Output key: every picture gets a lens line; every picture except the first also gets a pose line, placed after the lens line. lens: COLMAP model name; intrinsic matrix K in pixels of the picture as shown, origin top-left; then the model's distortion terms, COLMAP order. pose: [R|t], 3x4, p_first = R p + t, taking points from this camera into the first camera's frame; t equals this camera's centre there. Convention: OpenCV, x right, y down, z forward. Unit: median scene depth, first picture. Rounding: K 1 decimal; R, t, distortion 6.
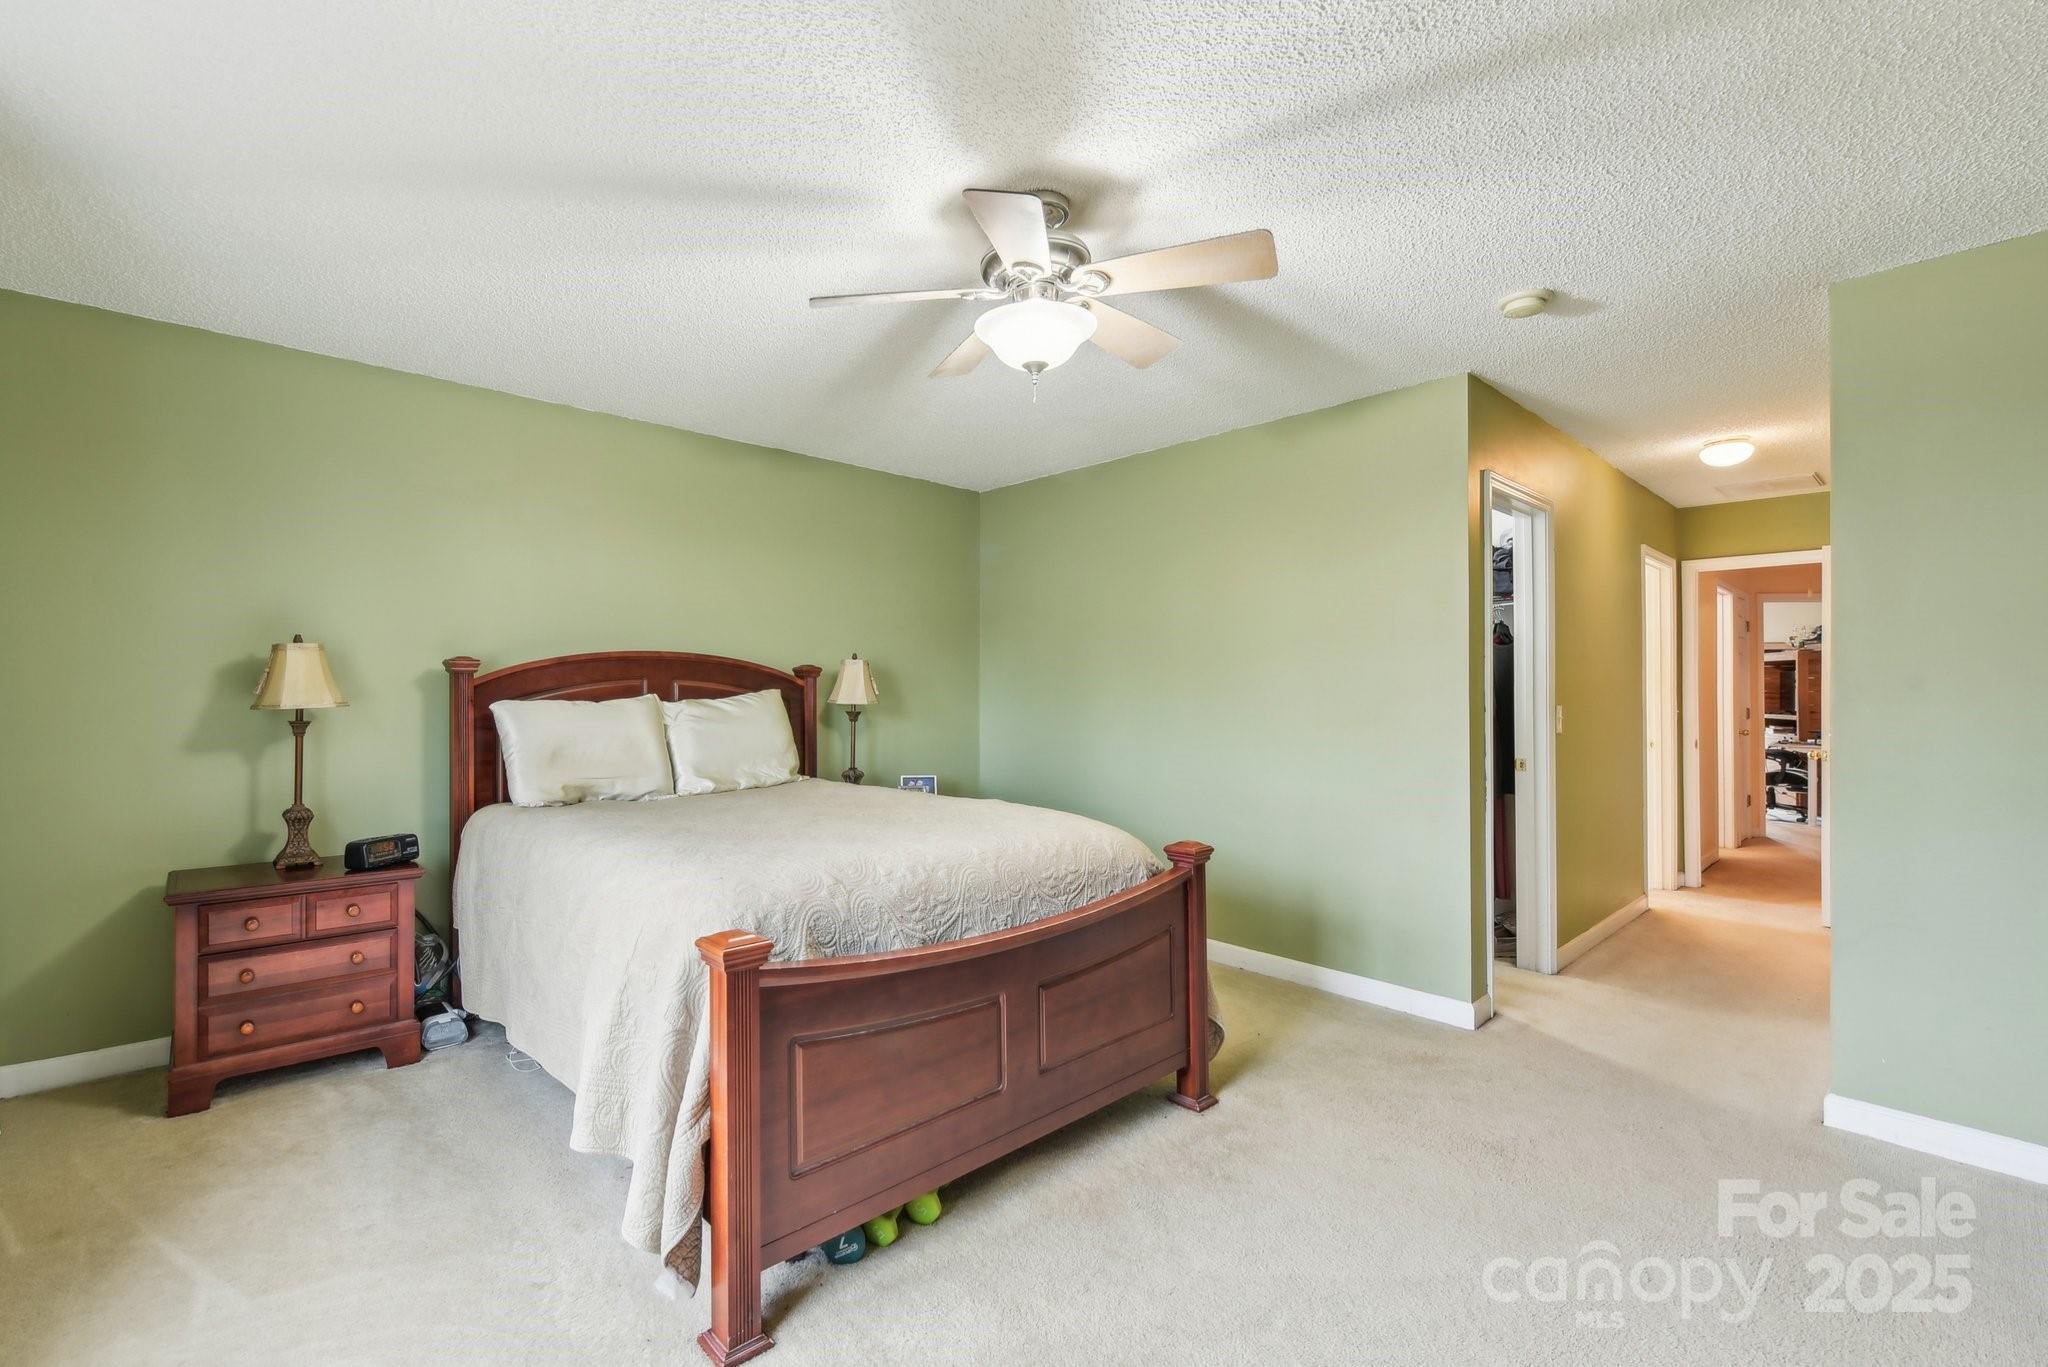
lens RADIAL K [[777.7, 0, 1024.0], [0, 777.7, 683.5], [0, 0, 1]] dist [-0.052945, -0.000091]
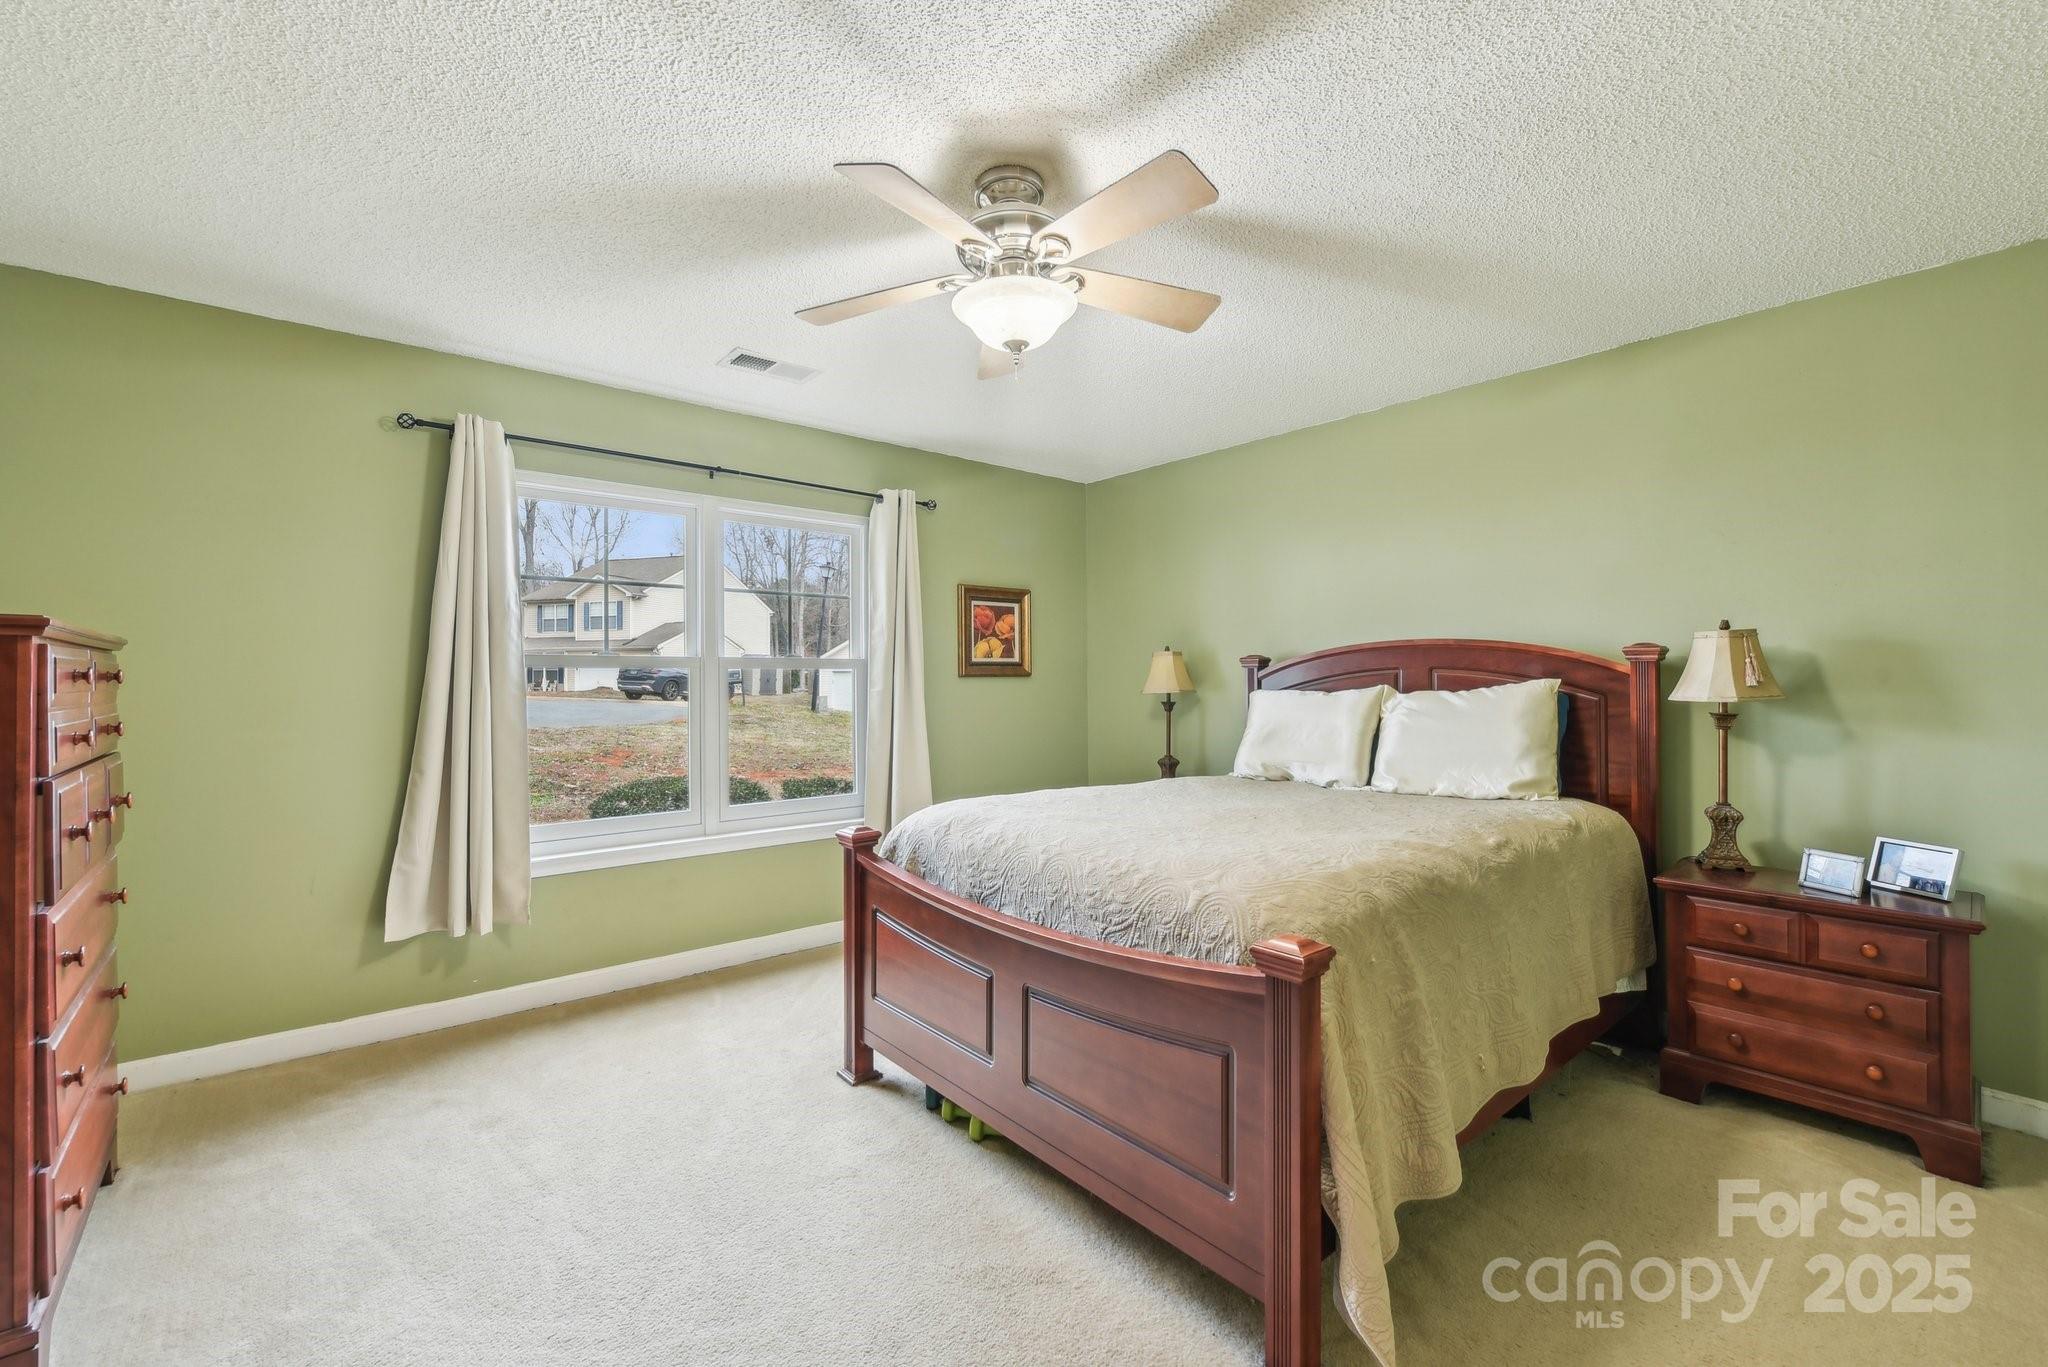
lens RADIAL K [[844.3, 0, 1023.3], [0, 844.3, 677.4], [0, 0, 1]] dist [-0.001144, -0.000376]
pose [[-0.013791, -0.010525, -0.999849, 0.619230], [0.014129, 0.999843, -0.010720, 0.007933], [0.999805, -0.014274, -0.013640, 0.585461]]
